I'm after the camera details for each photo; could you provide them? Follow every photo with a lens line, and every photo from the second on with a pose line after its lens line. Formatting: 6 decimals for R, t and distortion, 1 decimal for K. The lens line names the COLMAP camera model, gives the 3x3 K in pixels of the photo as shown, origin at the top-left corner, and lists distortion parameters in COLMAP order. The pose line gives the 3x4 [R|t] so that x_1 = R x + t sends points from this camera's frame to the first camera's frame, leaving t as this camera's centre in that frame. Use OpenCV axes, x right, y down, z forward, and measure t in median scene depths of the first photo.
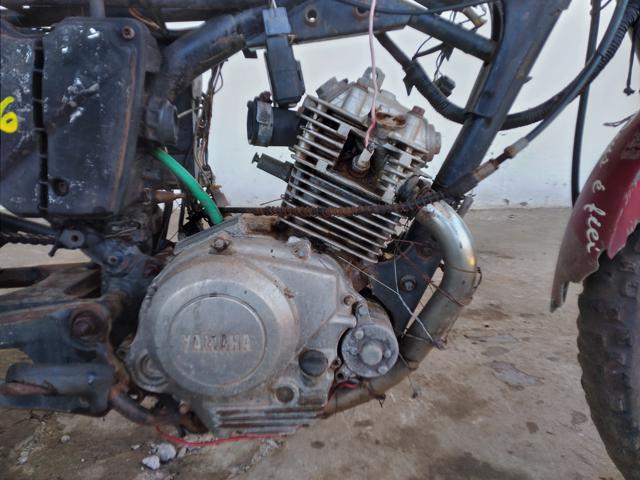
lens RADIAL K [[502.1, 0, 320.0], [0, 502.1, 240.0], [0, 0, 1]] dist [0.129665, -0.168786]
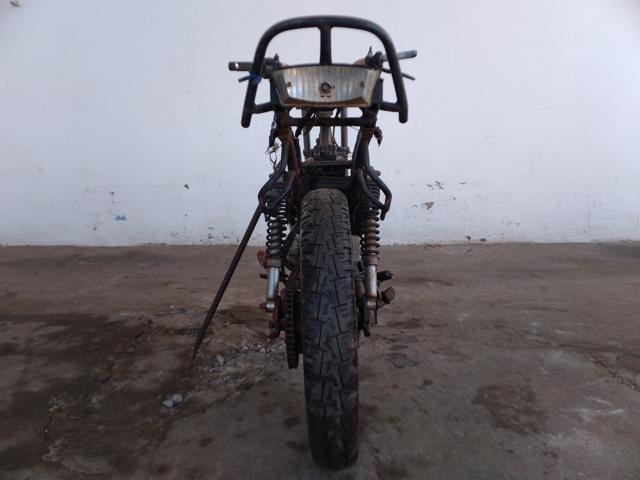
lens RADIAL K [[502.1, 0, 320.0], [0, 502.1, 240.0], [0, 0, 1]] dist [0.129665, -0.168786]
pose [[0.999084, -0.001243, -0.042773, 0.388653], [-0.001058, 0.998555, -0.053725, -0.035363], [0.042778, 0.053721, 0.997639, -1.094149]]
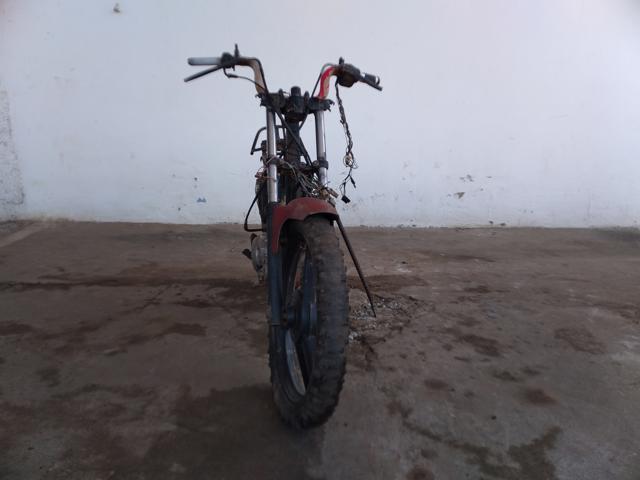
lens RADIAL K [[502.1, 0, 320.0], [0, 502.1, 240.0], [0, 0, 1]] dist [0.129665, -0.168786]
pose [[0.999515, 0.016831, 0.026198, -0.843403], [-0.016708, 0.999848, -0.004915, -0.062277], [-0.026277, 0.004475, 0.999645, -2.319470]]
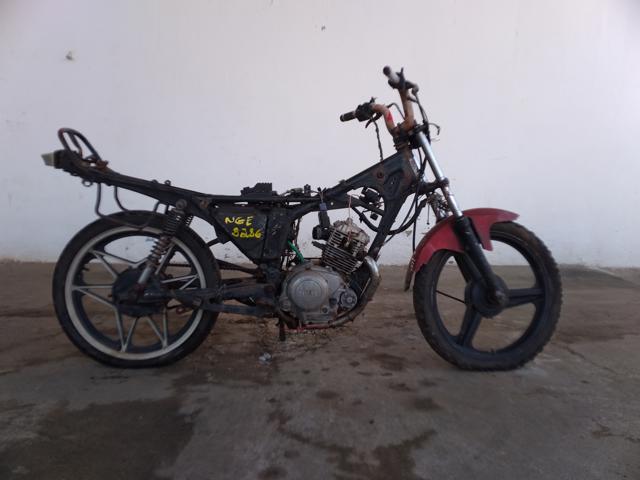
lens RADIAL K [[502.1, 0, 320.0], [0, 502.1, 240.0], [0, 0, 1]] dist [0.129665, -0.168786]
pose [[0.998794, 0.012390, 0.047510, -0.258543], [-0.006785, 0.993185, -0.116354, 0.210543], [-0.048628, 0.115891, 0.992071, -2.369245]]
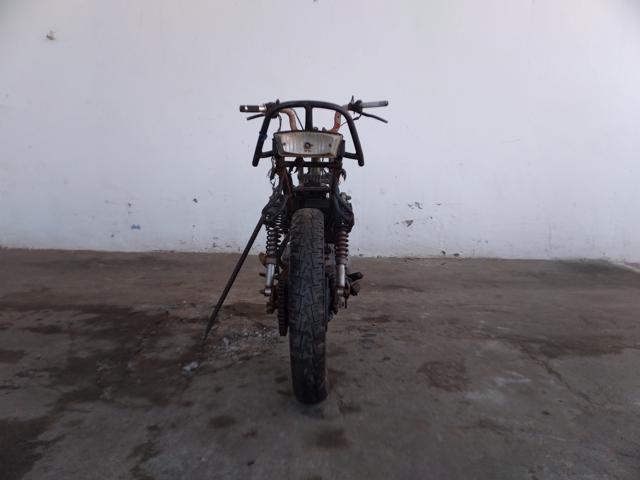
lens RADIAL K [[502.1, 0, 320.0], [0, 502.1, 240.0], [0, 0, 1]] dist [0.129665, -0.168786]
pose [[0.999025, 0.023831, -0.037167, 0.494254], [-0.026876, 0.996130, -0.083683, 0.064742], [0.035029, 0.084600, 0.995799, -1.904930]]
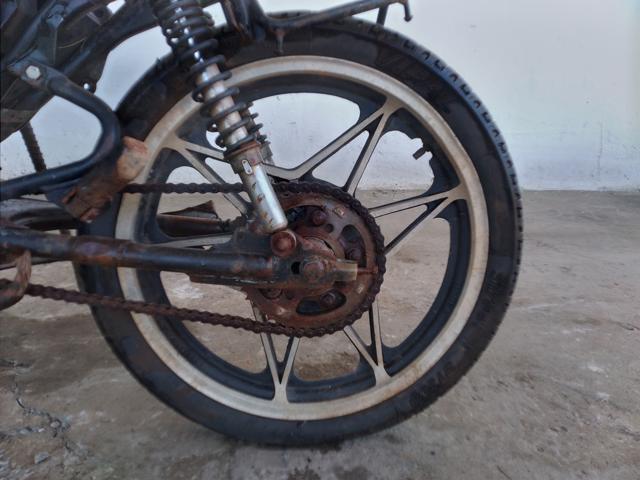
lens RADIAL K [[502.1, 0, 320.0], [0, 502.1, 240.0], [0, 0, 1]] dist [0.129665, -0.168786]
pose [[0.997476, 0.026633, 0.065820, 0.724485], [-0.031125, 0.997187, 0.068181, -0.153588], [-0.063819, -0.070058, 0.995499, 1.044582]]
